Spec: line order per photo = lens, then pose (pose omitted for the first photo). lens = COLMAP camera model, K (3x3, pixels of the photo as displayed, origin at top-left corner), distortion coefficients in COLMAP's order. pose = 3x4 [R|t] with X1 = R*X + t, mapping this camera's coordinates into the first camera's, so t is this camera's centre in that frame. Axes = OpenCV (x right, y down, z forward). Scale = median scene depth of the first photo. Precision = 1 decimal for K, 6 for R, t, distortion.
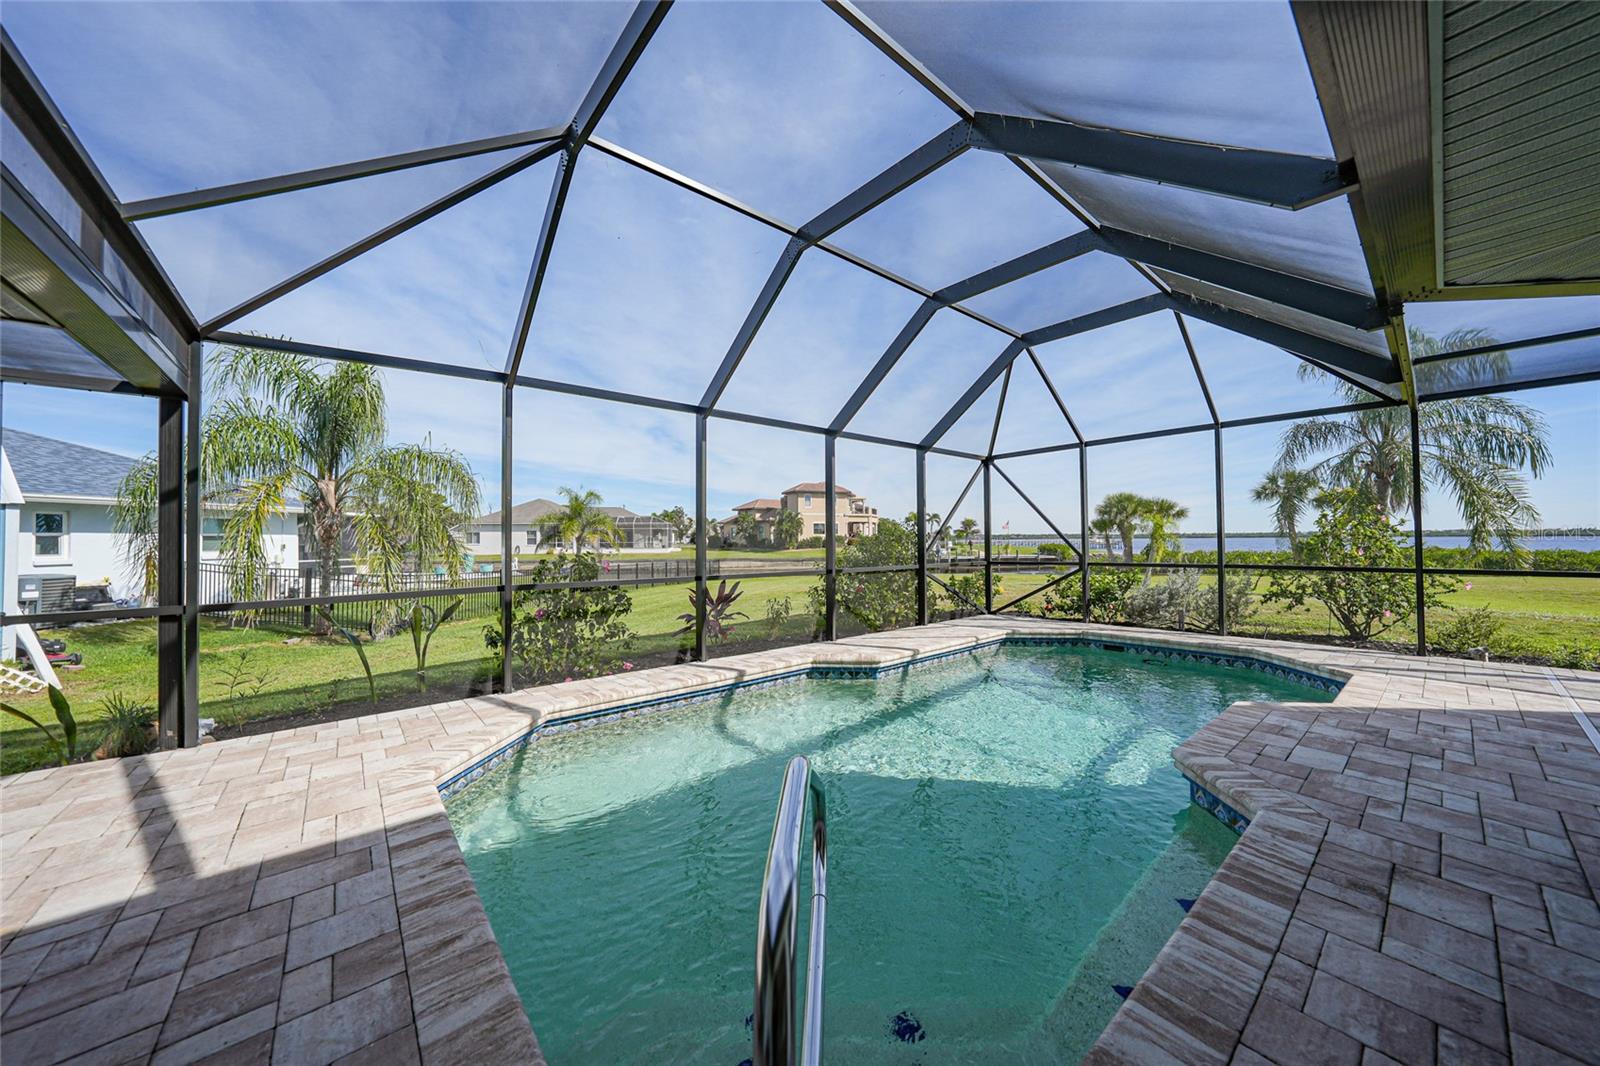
lens RADIAL K [[563.8, 0, 796.1], [0, 563.8, 533.0], [0, 0, 1]] dist [-0.022666, 0.003614]
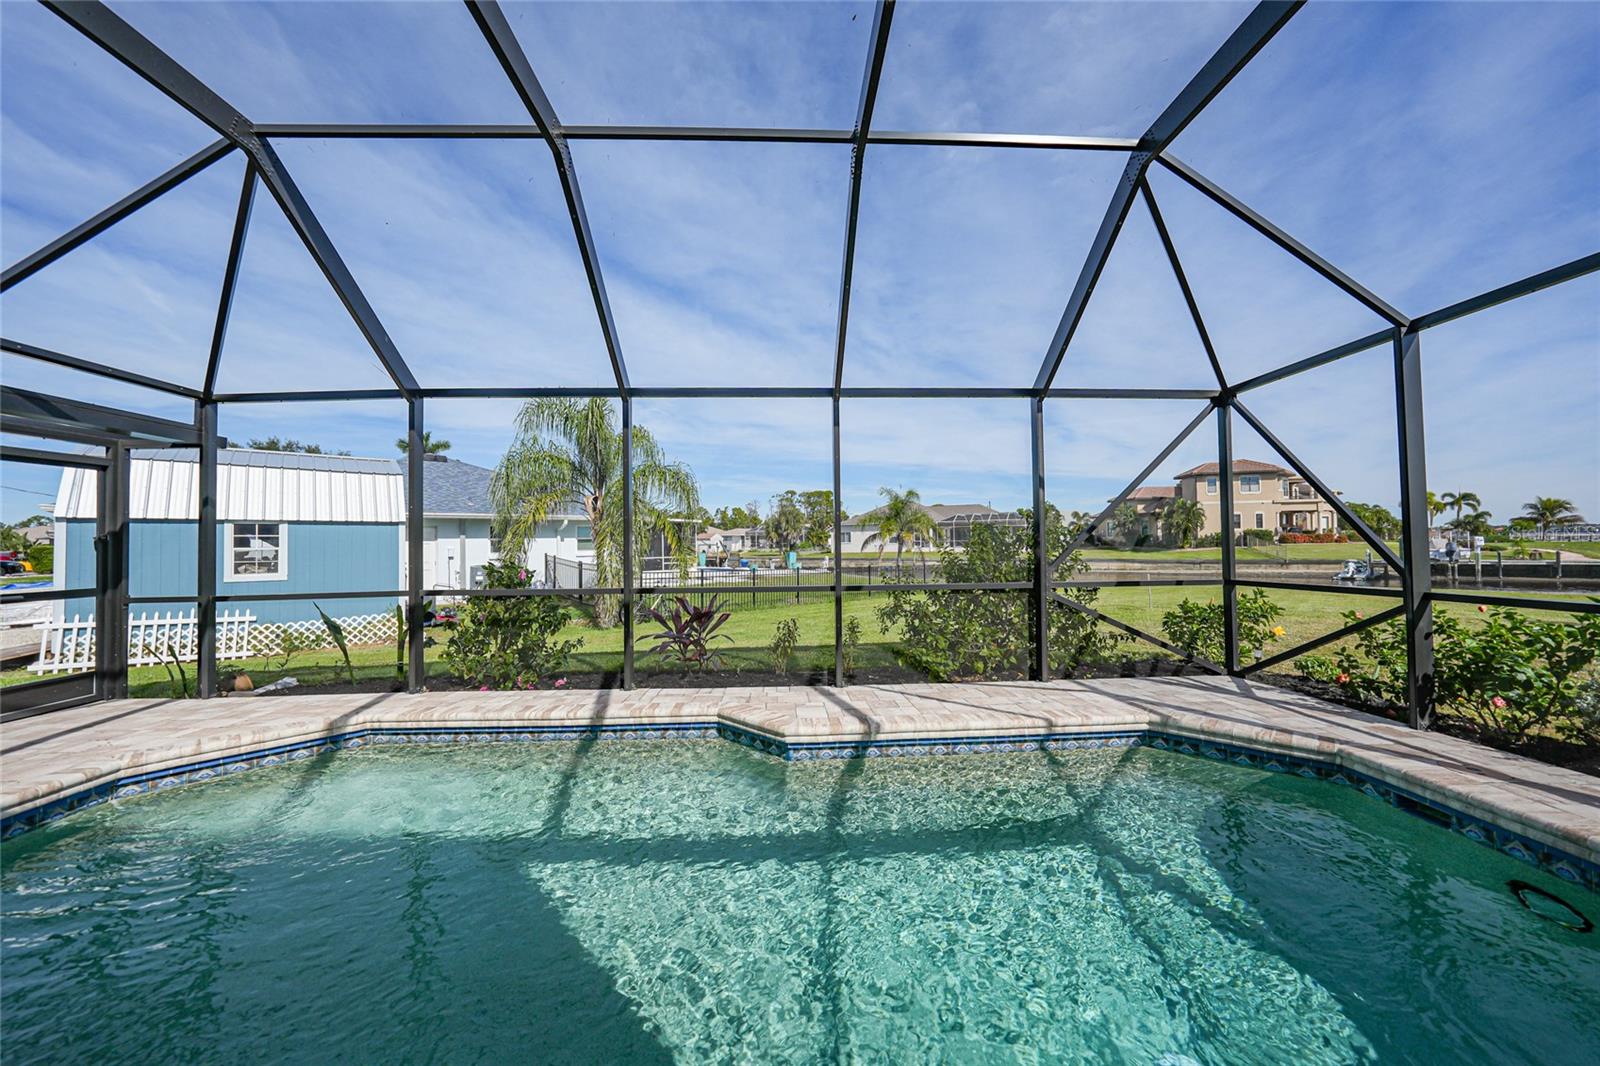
lens RADIAL K [[563.8, 0, 797.5], [0, 563.8, 528.4], [0, 0, 1]] dist [-0.022666, 0.003614]
pose [[0.791383, -0.017529, -0.611070, 0.092929], [0.015166, 0.999844, -0.009039, -0.000261], [0.611133, -0.002114, 0.791525, 0.083377]]
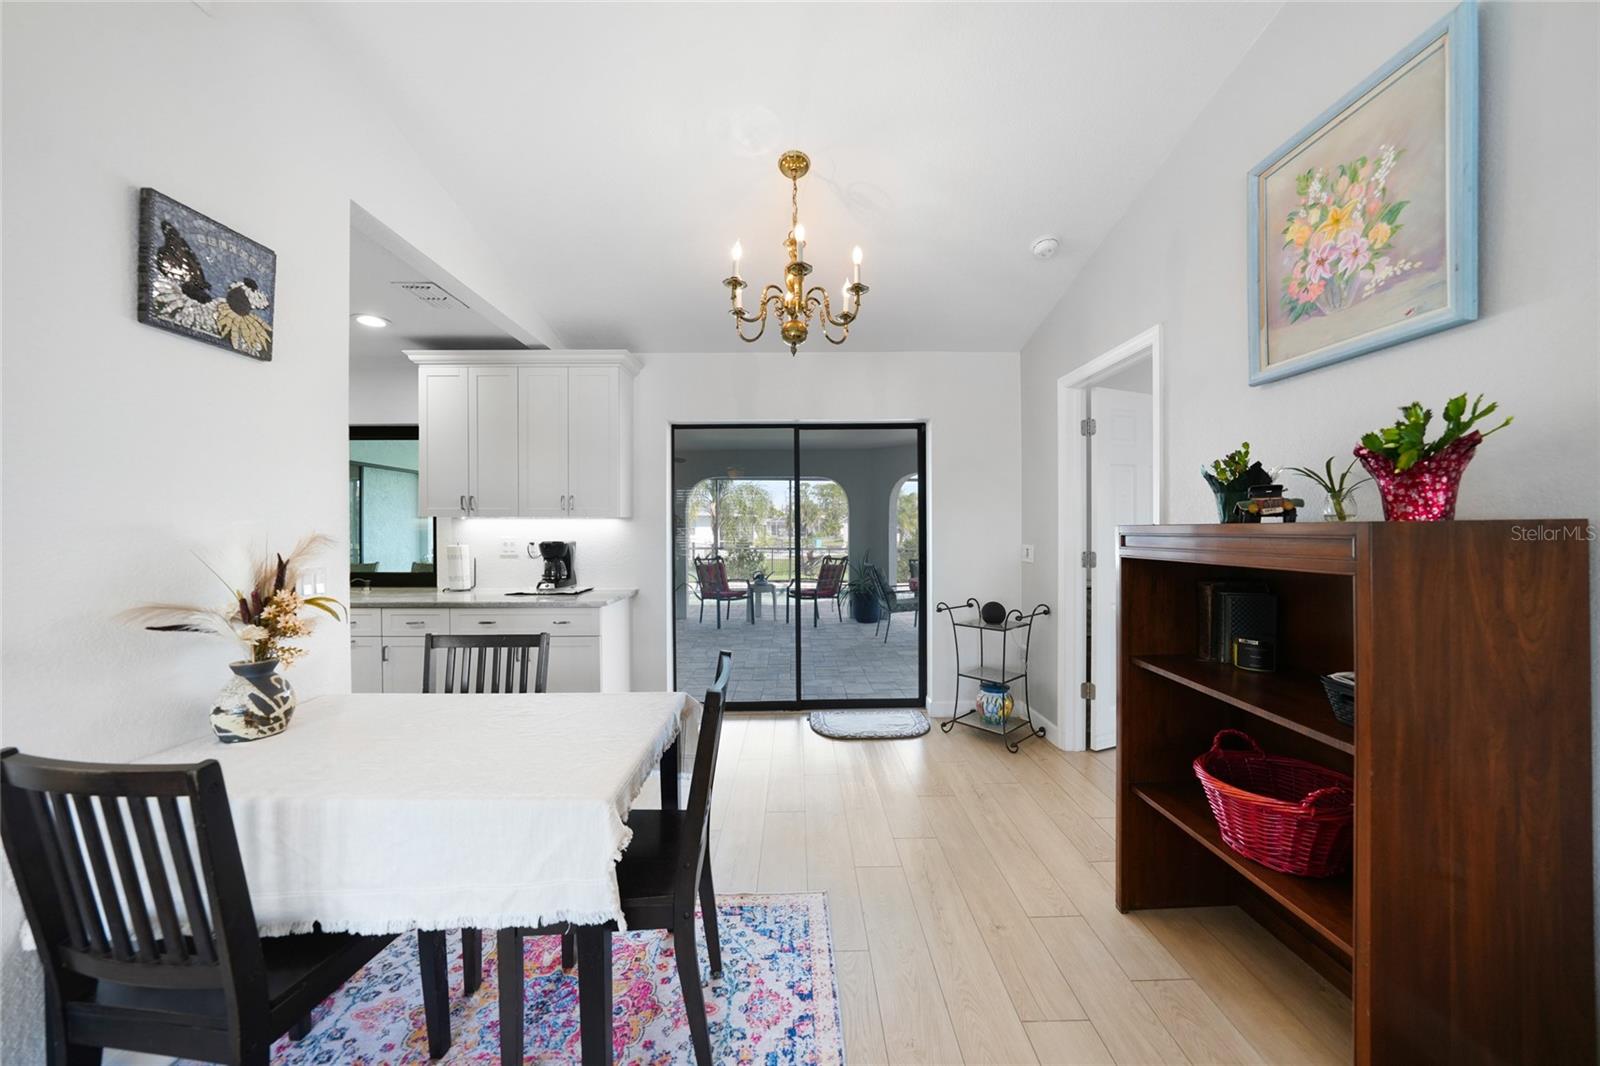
lens RADIAL K [[563.8, 0, 814.1], [0, 563.8, 530.5], [0, 0, 1]] dist [-0.022666, 0.003614]
pose [[0.798303, 0.007103, -0.602213, 0.231813], [0.001493, 0.999904, 0.013772, -0.005585], [0.602254, -0.011893, 0.798216, -0.146318]]
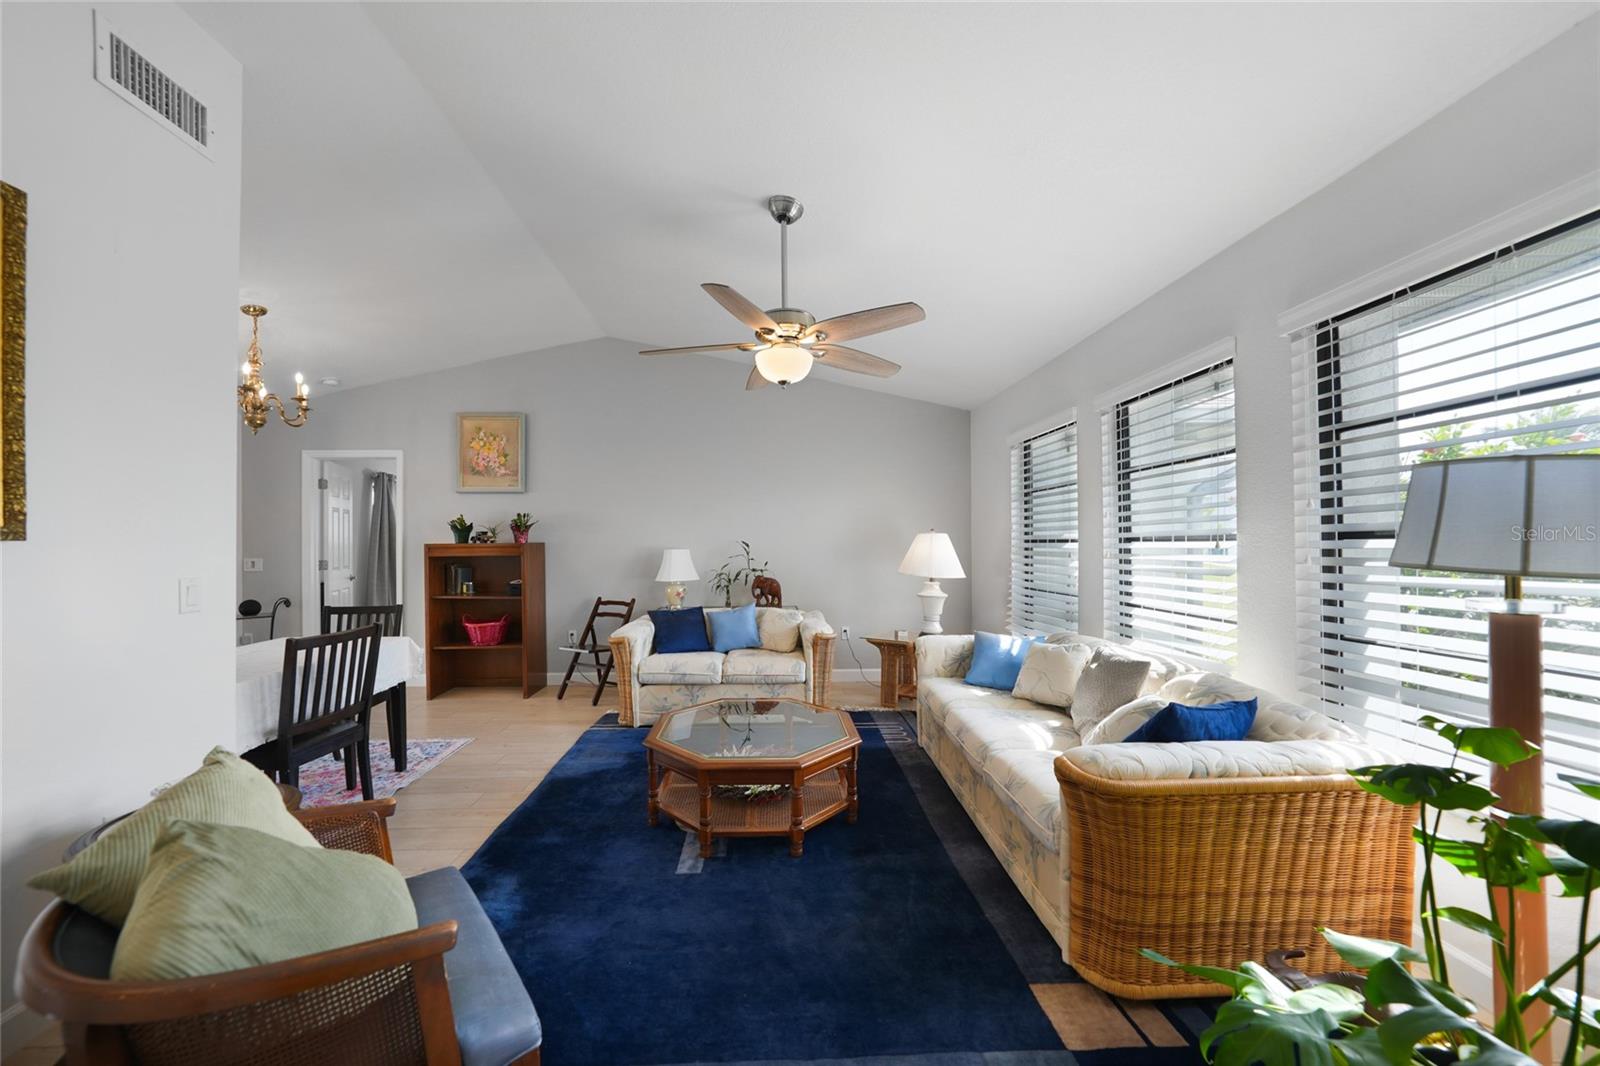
lens RADIAL K [[563.8, 0, 766.9], [0, 563.8, 540.9], [0, 0, 1]] dist [-0.022666, 0.003614]
pose [[0.611975, 0.008180, 0.790835, 0.165743], [-0.005779, 0.999966, -0.005872, -0.005698], [-0.790856, -0.000977, 0.612001, -0.233555]]
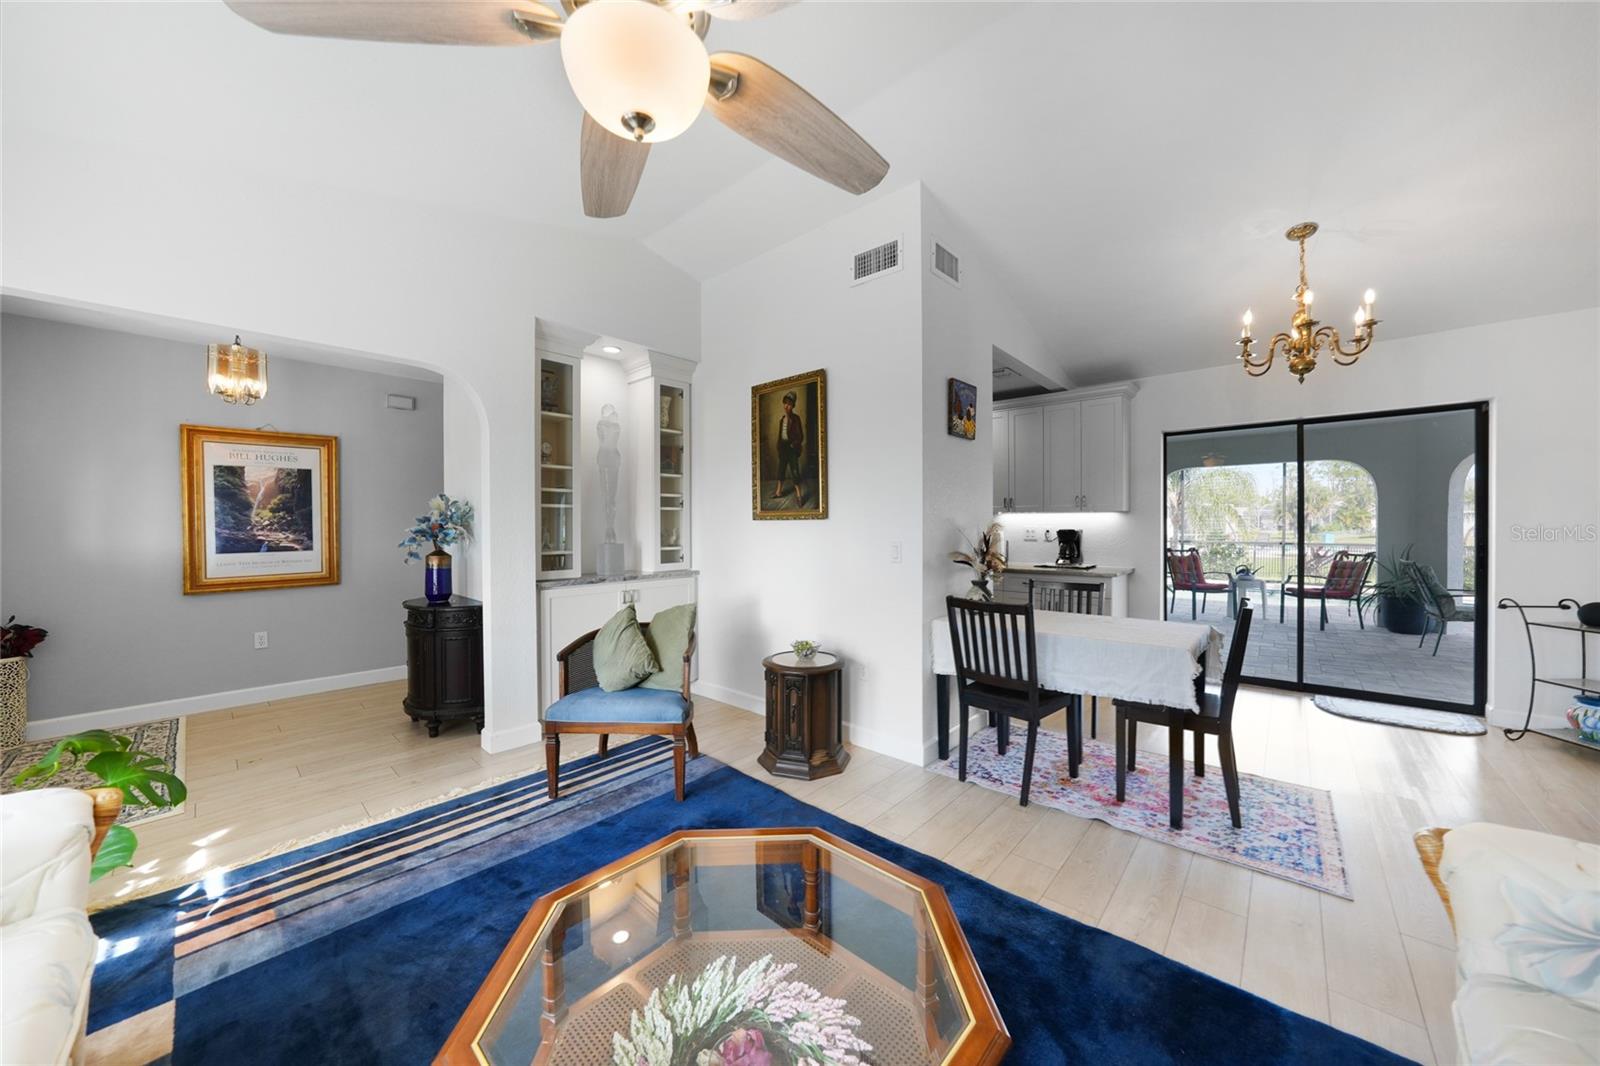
lens RADIAL K [[563.8, 0, 798.6], [0, 563.8, 529.8], [0, 0, 1]] dist [-0.022666, 0.003614]
pose [[0.166959, 0.017935, -0.985801, 0.260690], [0.012398, 0.999717, 0.020288, -0.005889], [0.985886, -0.015610, 0.166690, -0.184704]]
